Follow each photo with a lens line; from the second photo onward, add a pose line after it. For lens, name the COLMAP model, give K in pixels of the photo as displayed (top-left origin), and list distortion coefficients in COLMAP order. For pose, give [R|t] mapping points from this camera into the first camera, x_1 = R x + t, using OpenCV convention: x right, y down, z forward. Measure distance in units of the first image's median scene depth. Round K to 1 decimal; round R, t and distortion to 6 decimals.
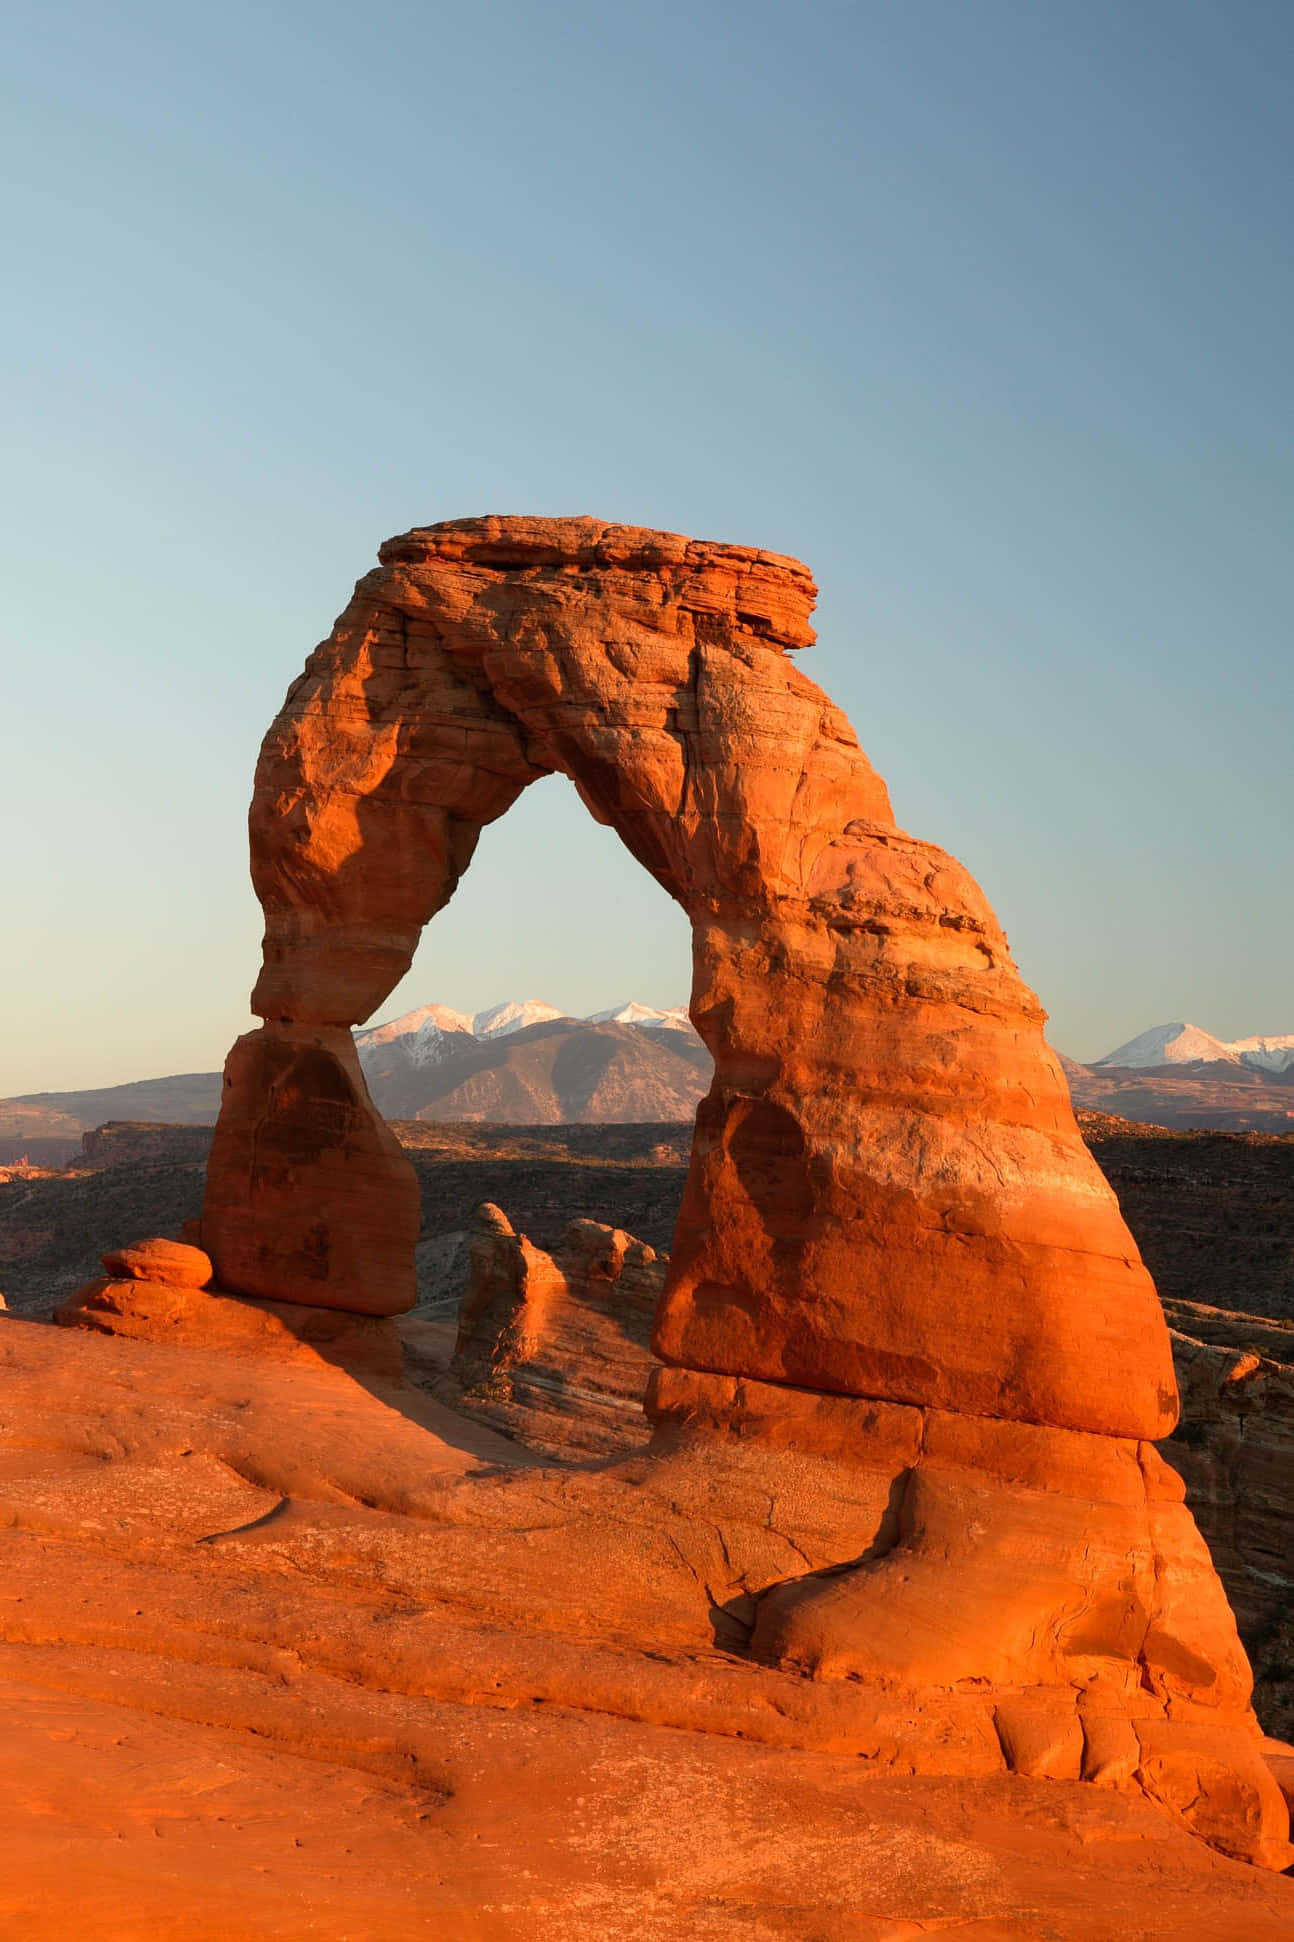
lens RADIAL K [[3799.6, 0, 623.3], [0, 3799.6, 968.9], [0, 0, 1]] dist [0.087991, 0.164802]
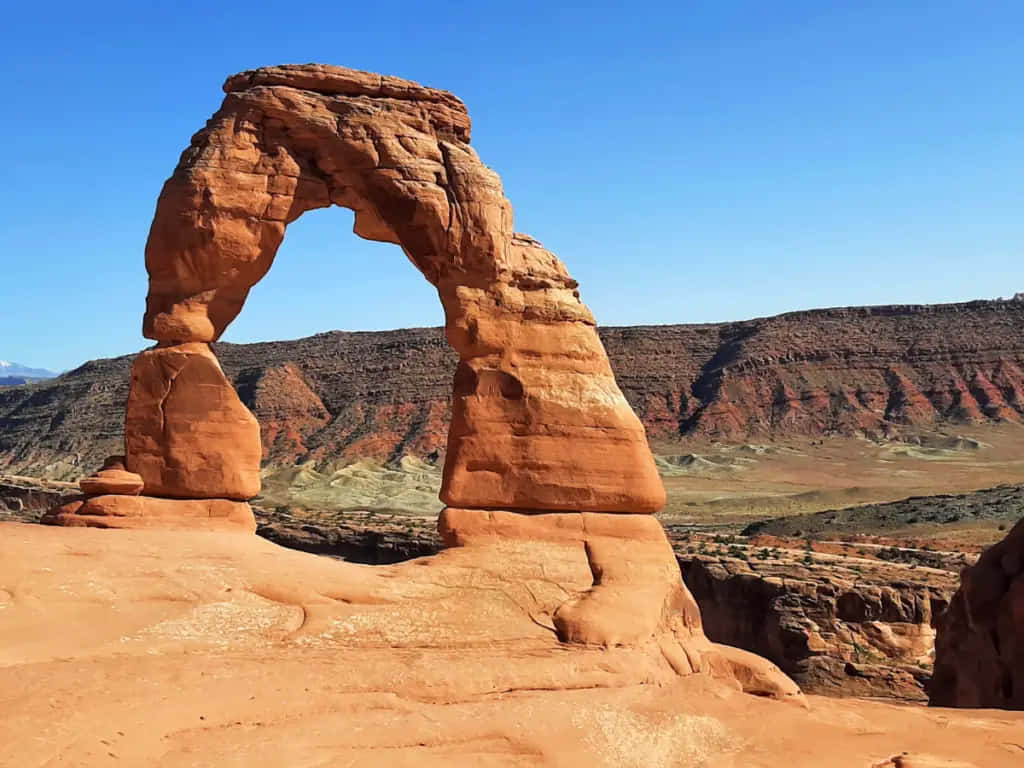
lens RADIAL K [[1231.1, 0, 512.0], [0, 1231.1, 384.0], [0, 0, 1]] dist [0.218023, -0.745486]
pose [[0.768455, -0.055349, 0.637506, -0.370135], [0.025552, 0.998112, 0.055857, 0.005332], [-0.639394, -0.026634, 0.768418, 0.484269]]
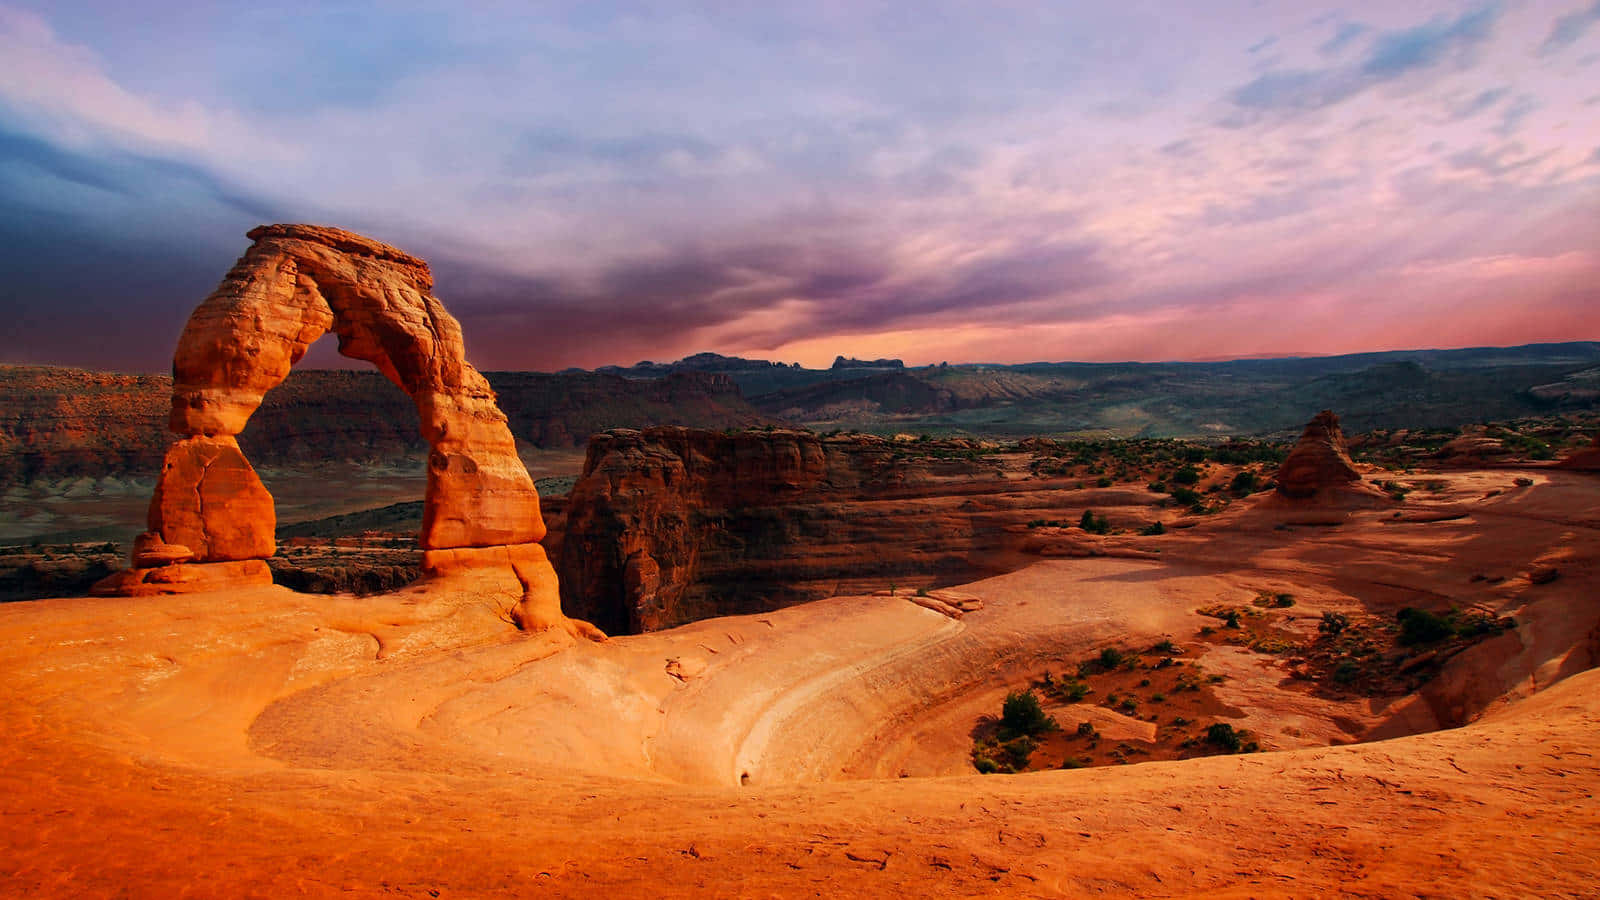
lens RADIAL K [[812.0, 0, 804.5], [0, 812.0, 447.8], [0, 0, 1]] dist [-0.028617, -0.000375]
pose [[0.081602, -0.076384, 0.993734, -0.559597], [-0.037705, 0.996109, 0.079662, -0.030931], [-0.995952, -0.043969, 0.078404, 0.673422]]
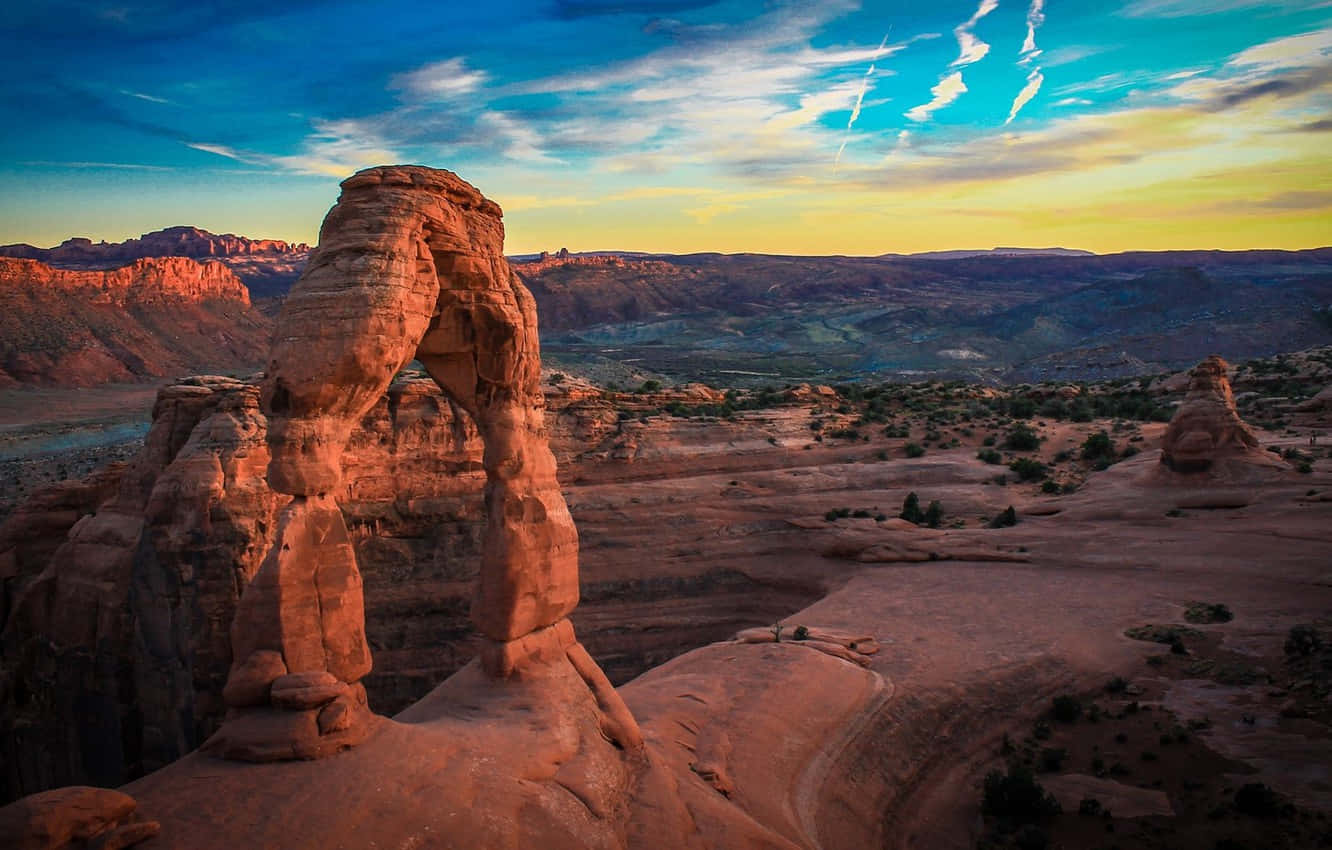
lens RADIAL K [[1282.3, 0, 664.5], [0, 1282.3, 342.3], [0, 0, 1]] dist [-0.171084, 0.162575]
pose [[-0.171370, -0.046283, 0.984119, -0.615907], [-0.056322, 0.997723, 0.037116, -0.073073], [-0.983596, -0.049067, -0.173587, 1.036601]]
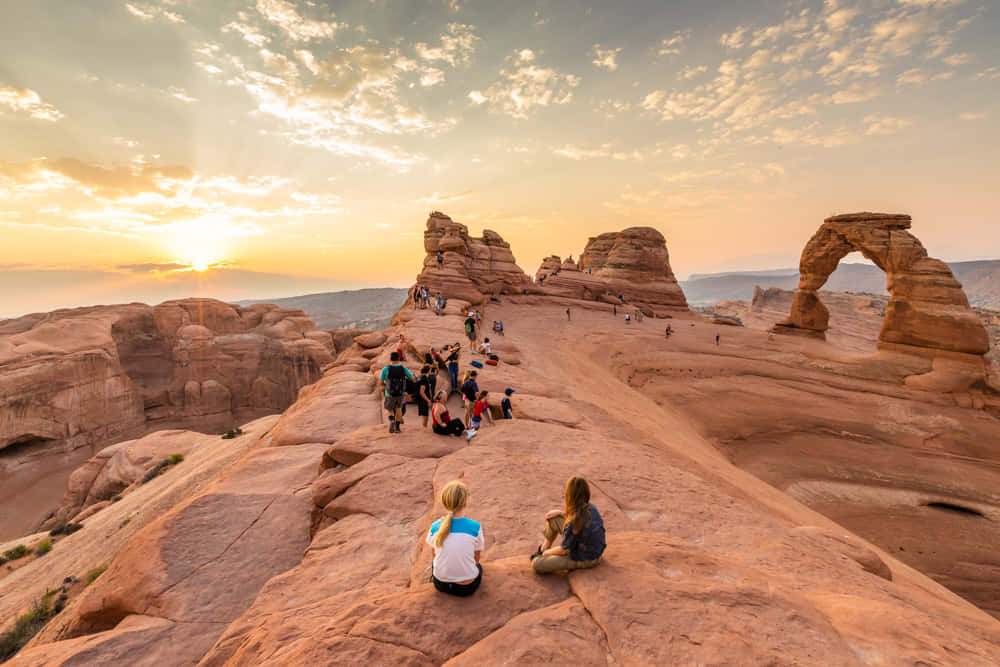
lens RADIAL K [[464.7, 0, 491.5], [0, 464.7, 331.2], [0, 0, 1]] dist [0.000740, -0.000468]
pose [[0.856291, -0.001372, -0.516491, -0.153279], [0.080095, 0.988252, 0.130164, -0.074474], [0.510245, -0.152827, 0.846342, -0.042986]]
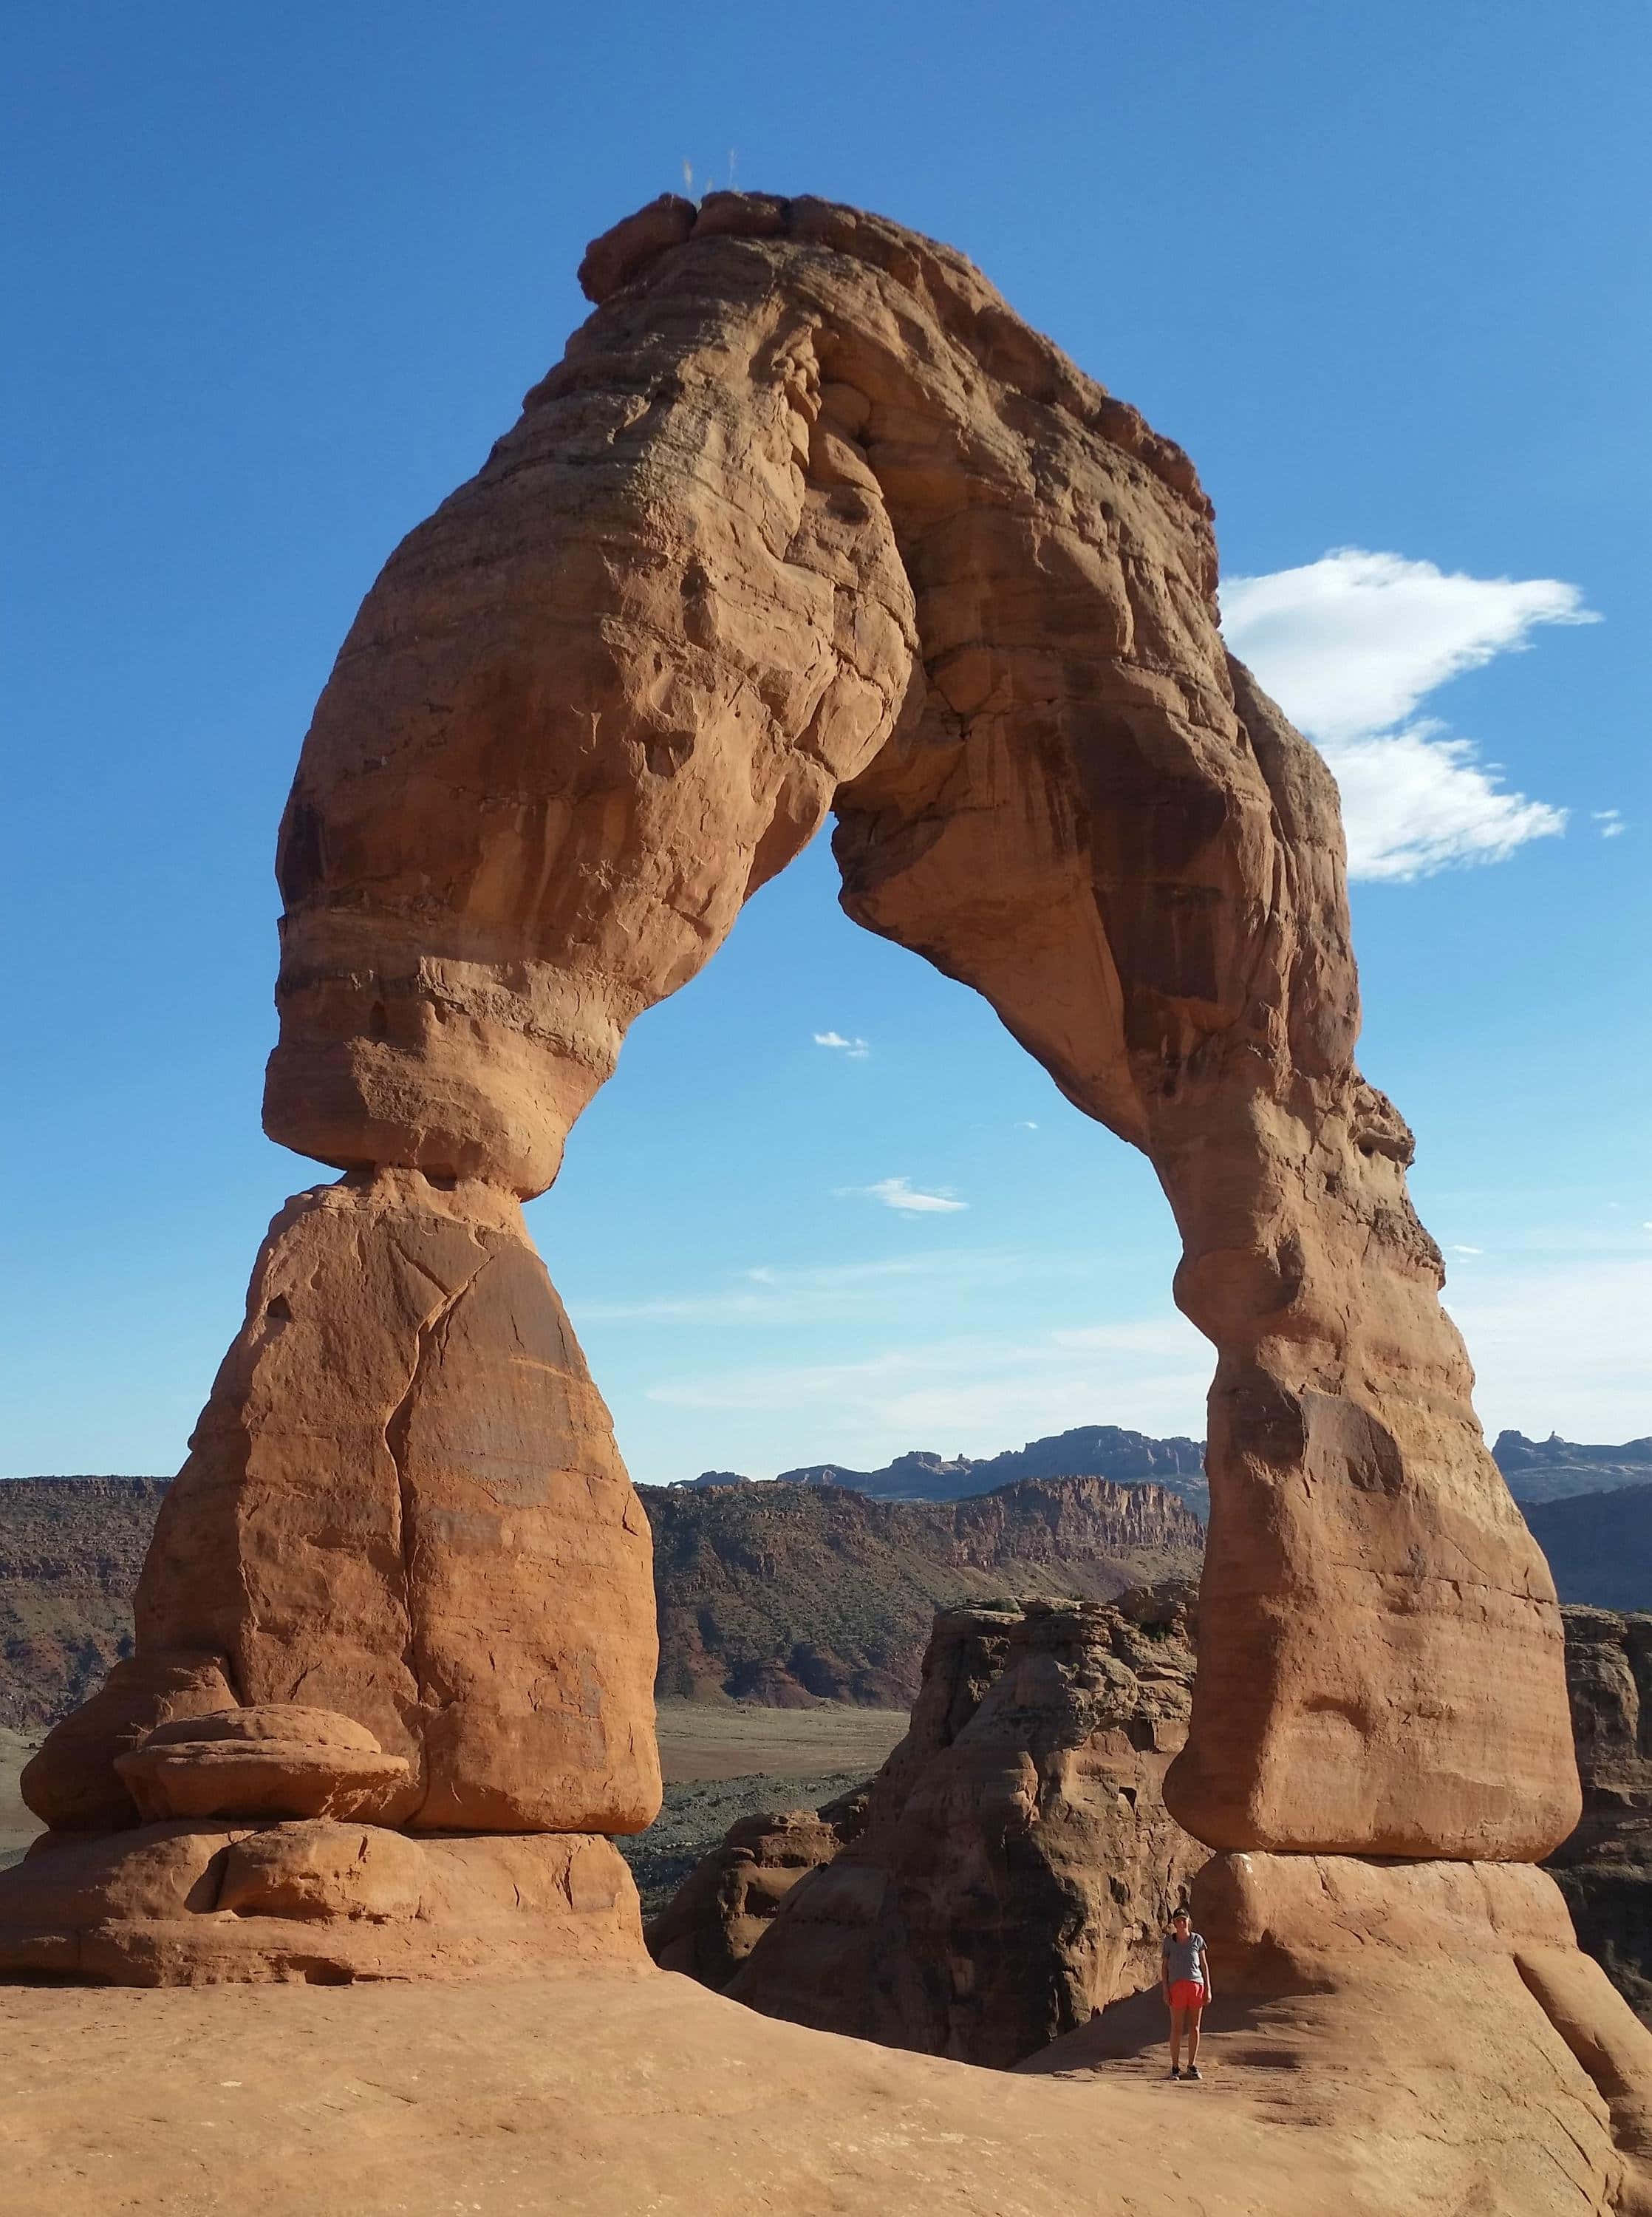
lens RADIAL K [[2369.9, 0, 789.6], [0, 2369.9, 1393.0], [0, 0, 1]] dist [0.195614, -0.451846]
pose [[0.319857, 0.051171, 0.946083, -0.357268], [-0.030529, 0.998579, -0.043689, 0.052839], [-0.946974, -0.014909, 0.320964, 0.946518]]
